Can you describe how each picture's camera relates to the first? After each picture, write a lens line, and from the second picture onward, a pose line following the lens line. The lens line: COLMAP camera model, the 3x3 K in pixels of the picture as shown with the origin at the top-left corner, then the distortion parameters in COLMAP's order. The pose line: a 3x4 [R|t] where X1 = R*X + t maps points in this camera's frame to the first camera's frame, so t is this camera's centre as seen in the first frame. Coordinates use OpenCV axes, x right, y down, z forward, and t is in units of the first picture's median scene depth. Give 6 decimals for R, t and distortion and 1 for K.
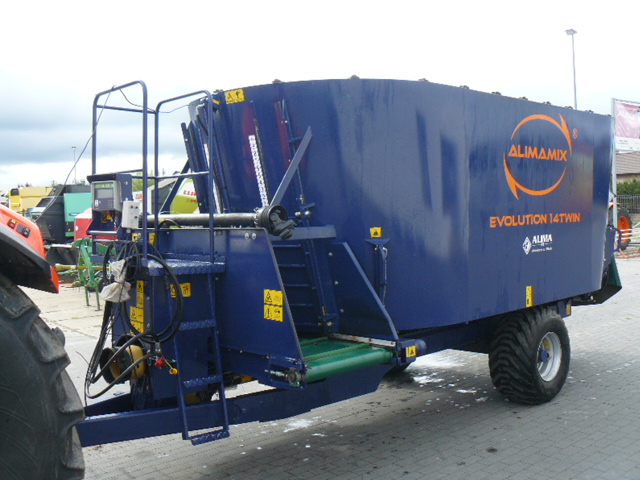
lens RADIAL K [[682.4, 0, 331.1], [0, 682.4, 201.3], [0, 0, 1]] dist [-0.156141, 0.020824]
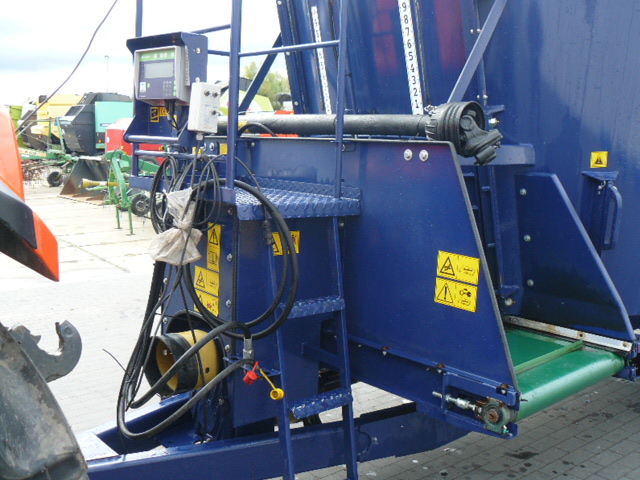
lens RADIAL K [[685.2, 0, 320.4], [0, 685.2, 203.4], [0, 0, 1]] dist [-0.133992, 0.006021]
pose [[0.997109, 0.050808, -0.056496, -0.161857], [-0.043904, 0.992119, 0.117352, 0.027386], [0.062013, -0.114532, 0.991482, 0.426799]]
